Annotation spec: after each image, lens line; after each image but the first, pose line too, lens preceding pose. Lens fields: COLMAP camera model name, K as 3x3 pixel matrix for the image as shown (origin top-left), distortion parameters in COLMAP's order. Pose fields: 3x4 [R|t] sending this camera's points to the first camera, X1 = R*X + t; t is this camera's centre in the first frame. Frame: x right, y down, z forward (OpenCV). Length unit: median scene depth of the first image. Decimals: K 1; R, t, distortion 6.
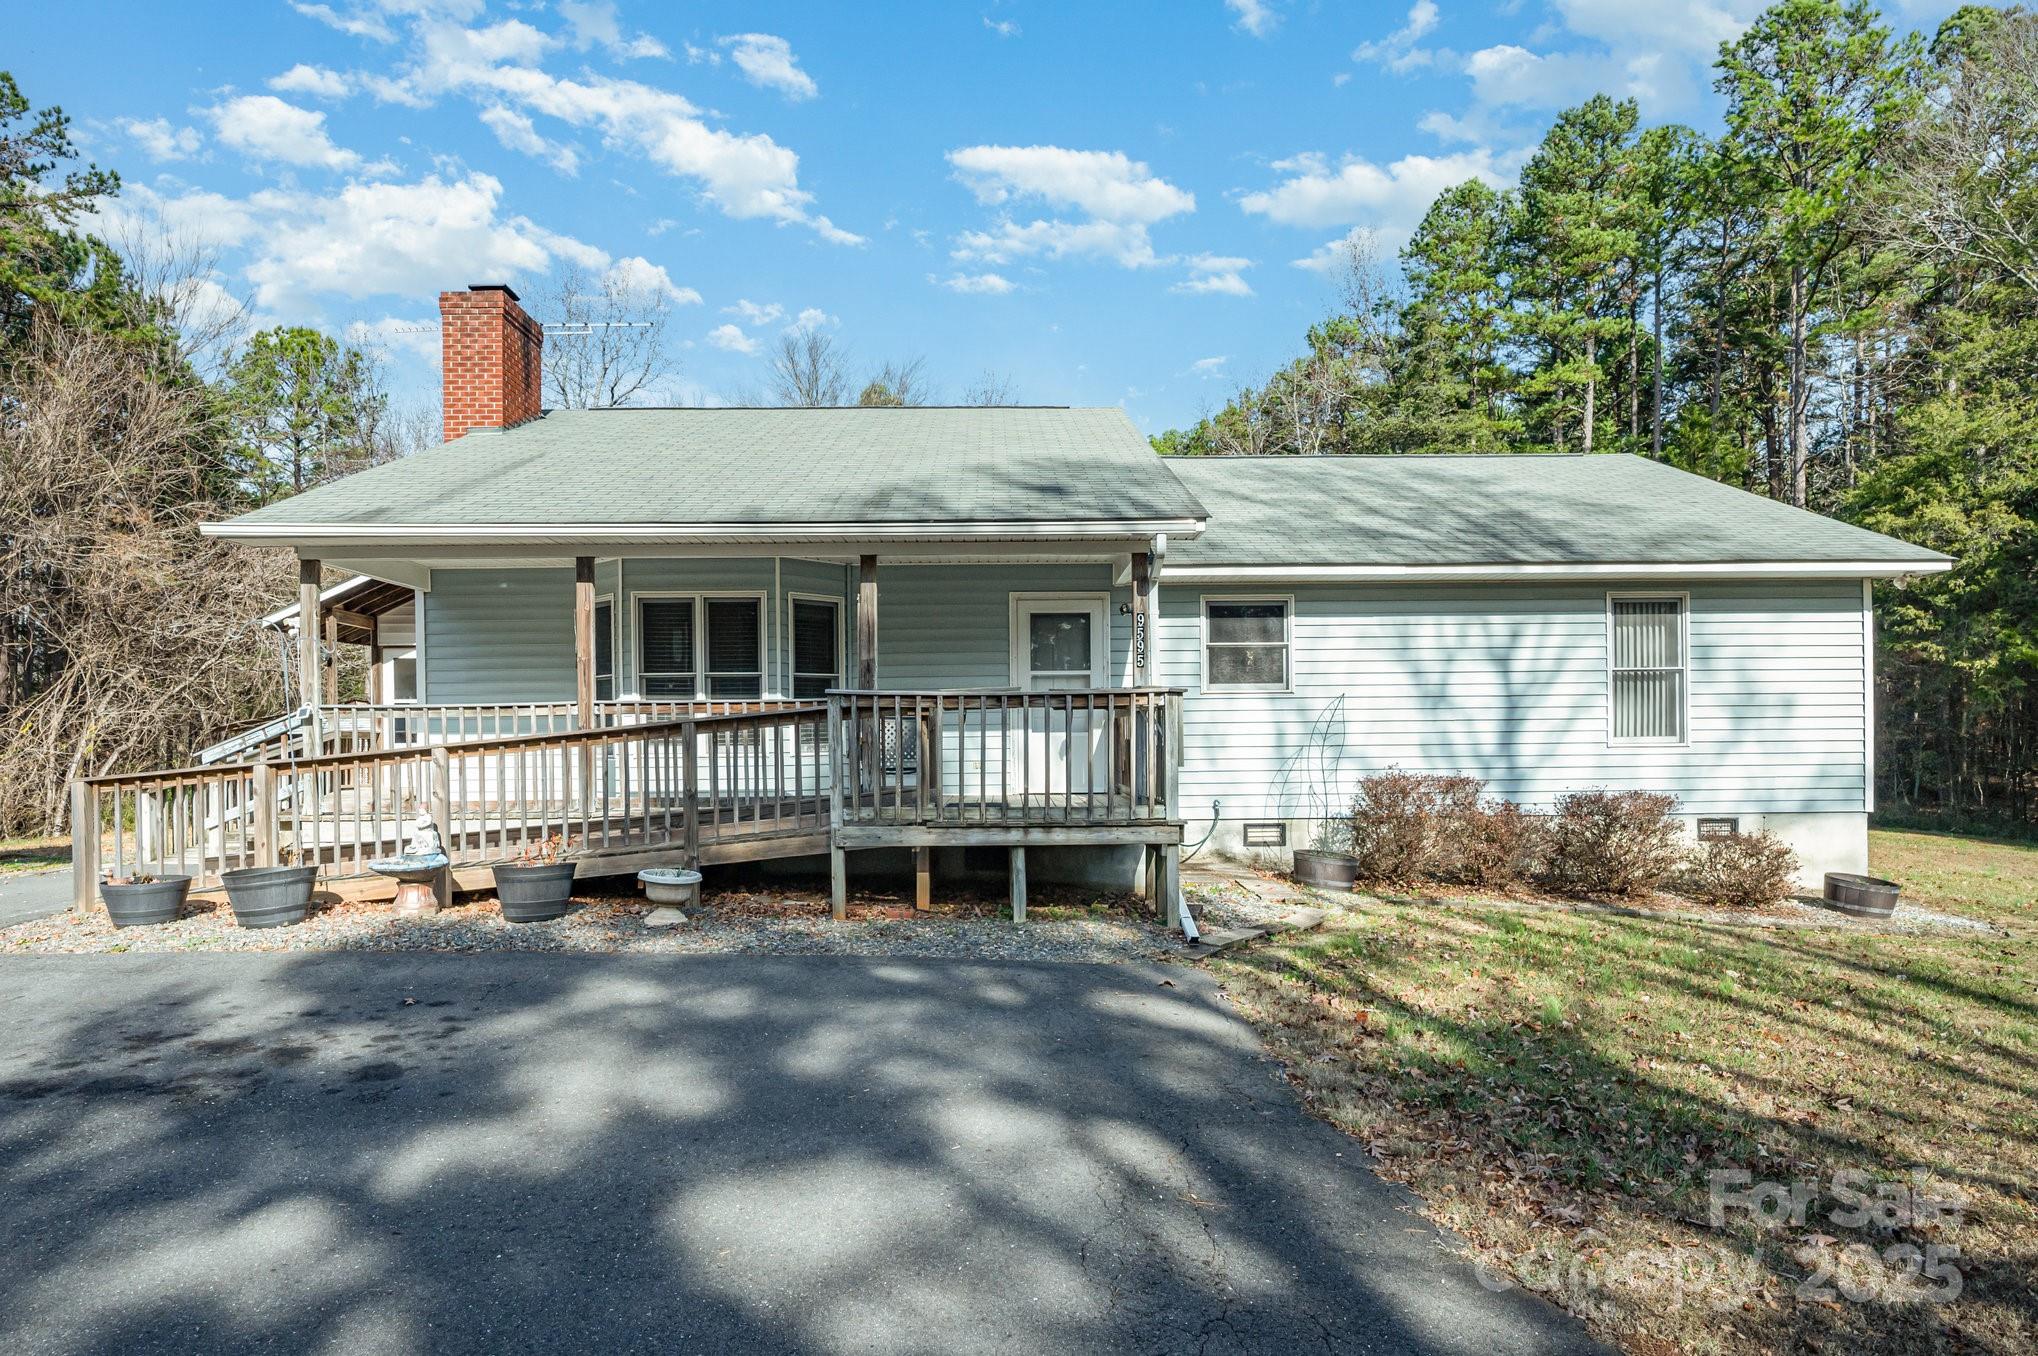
lens RADIAL K [[1103.7, 0, 1019.0], [0, 1103.7, 678.0], [0, 0, 1]] dist [0.021453, -0.041790]
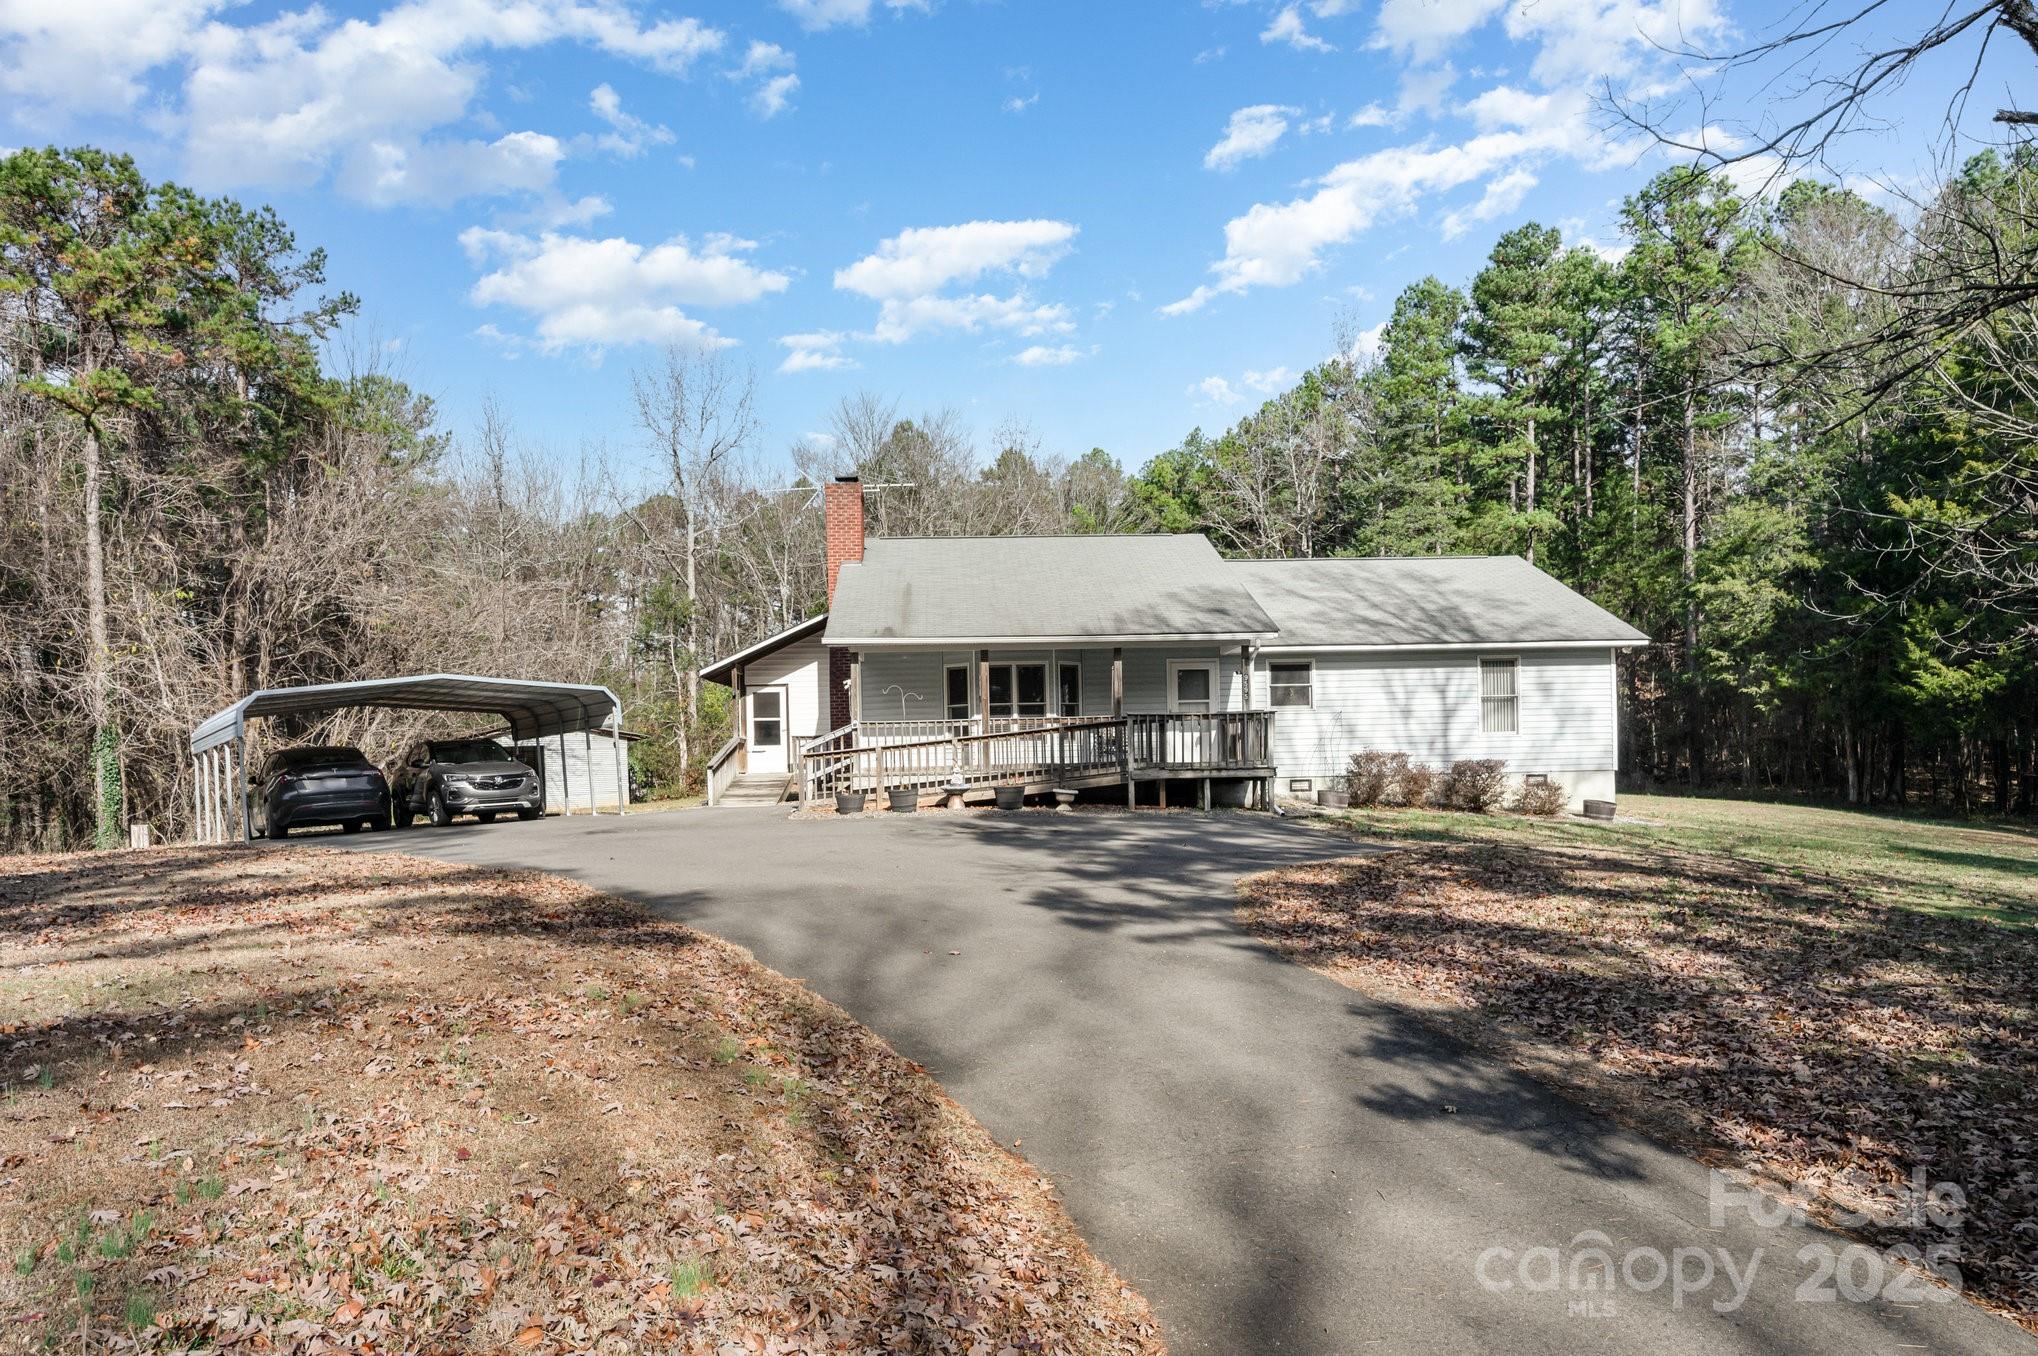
lens RADIAL K [[1294.8, 0, 1019.0], [0, 1294.8, 678.0], [0, 0, 1]] dist [-0.000591, -0.000062]
pose [[0.998766, -0.009052, 0.048826, -0.374621], [0.009433, 0.999927, -0.007575, -0.030839], [-0.048754, 0.008027, 0.998779, -1.218088]]
